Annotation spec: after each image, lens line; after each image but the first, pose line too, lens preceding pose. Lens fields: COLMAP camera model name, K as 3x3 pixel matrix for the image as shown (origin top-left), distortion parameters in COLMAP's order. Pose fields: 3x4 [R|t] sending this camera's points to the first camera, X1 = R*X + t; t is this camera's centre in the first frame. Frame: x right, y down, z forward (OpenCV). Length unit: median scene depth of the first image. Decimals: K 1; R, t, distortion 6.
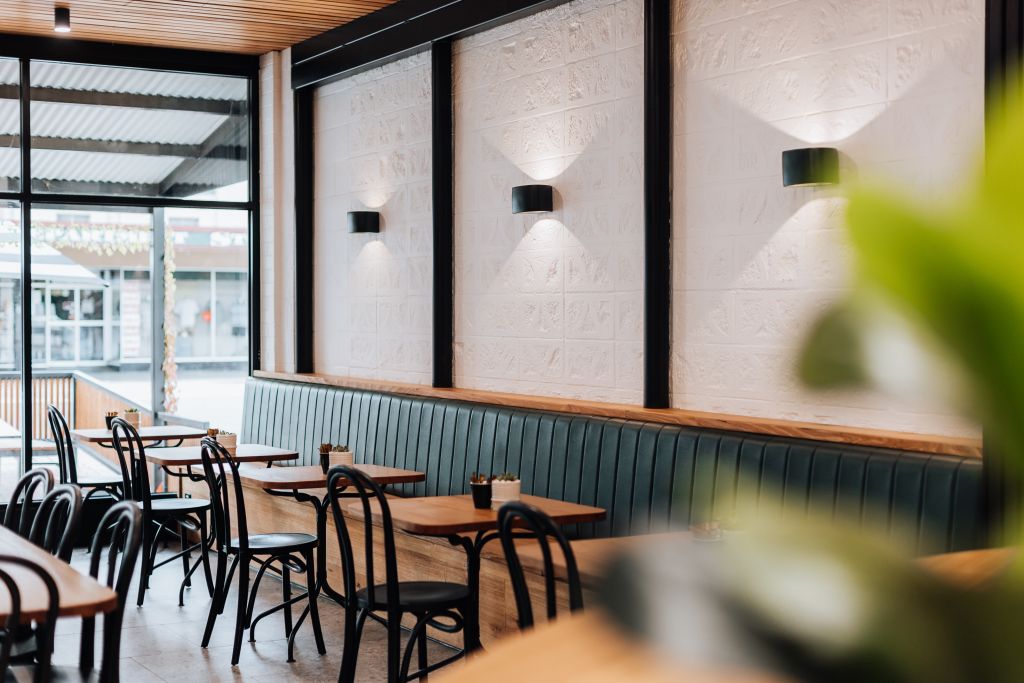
lens RADIAL K [[1536.5, 0, 512.0], [0, 1536.5, 341.5], [0, 0, 1]] dist [0.023403, -0.010134]
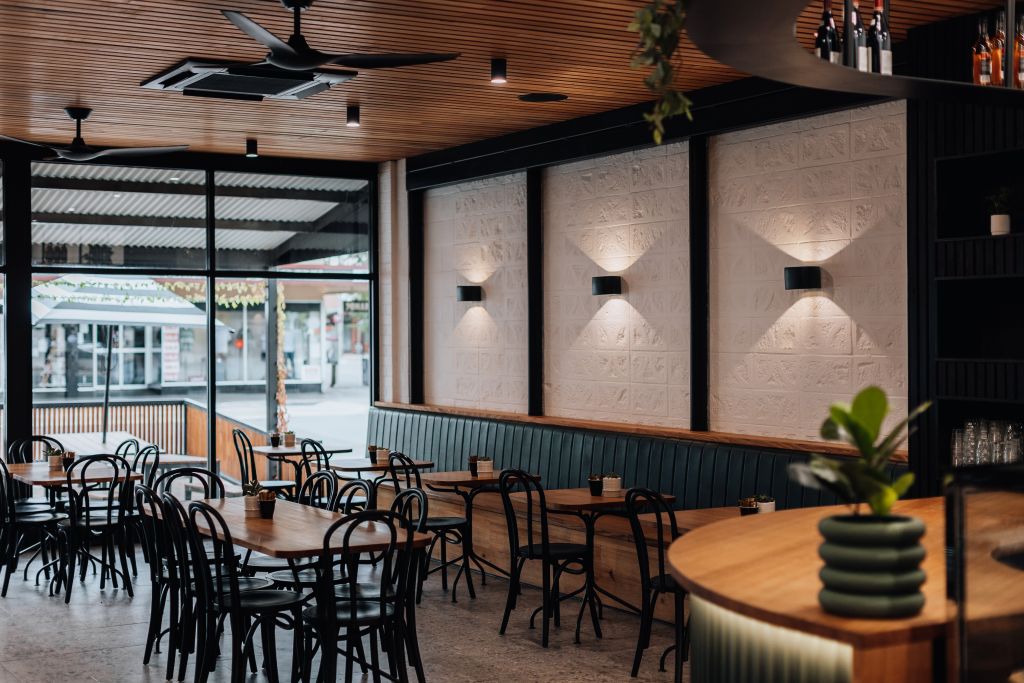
lens RADIAL K [[1506.7, 0, 486.0], [0, 1506.7, 327.3], [0, 0, 1]] dist [-0.000065, 0.056450]
pose [[0.999979, -0.003787, -0.005293, -0.092135], [0.003673, 0.999762, -0.021520, -0.023346], [0.005374, 0.021500, 0.999754, -0.408753]]
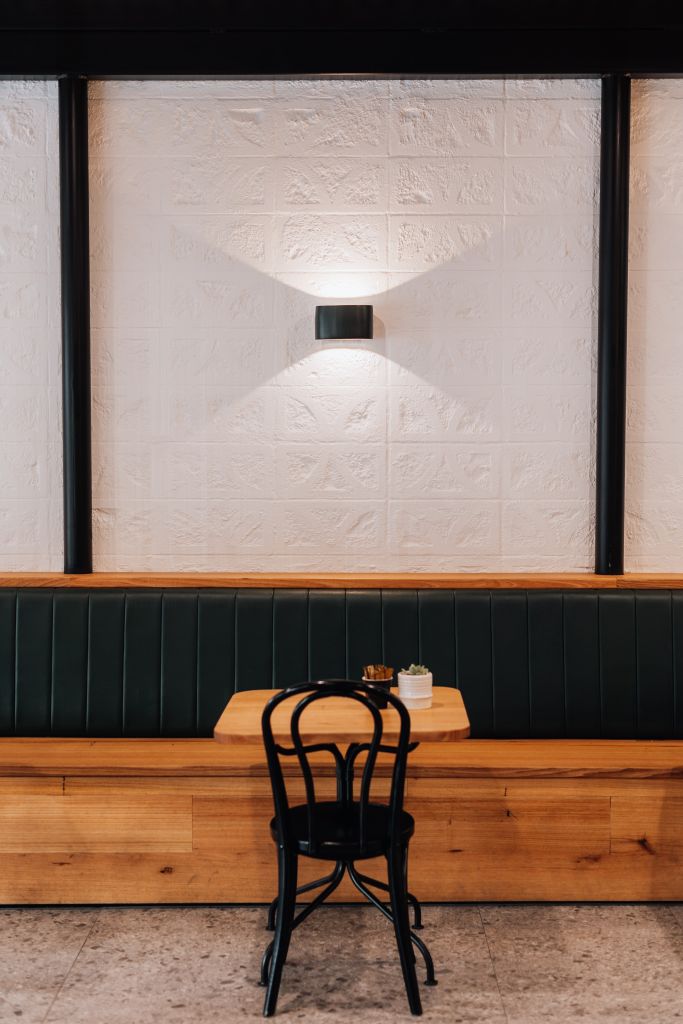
lens RADIAL K [[1536.5, 0, 341.5], [0, 1536.5, 512.0], [0, 0, 1]] dist [0.023403, -0.010134]
pose [[0.492974, -0.058081, 0.868103, -0.669865], [0.016322, 0.998211, 0.057518, -0.041319], [-0.869891, -0.014186, 0.493040, 0.612687]]
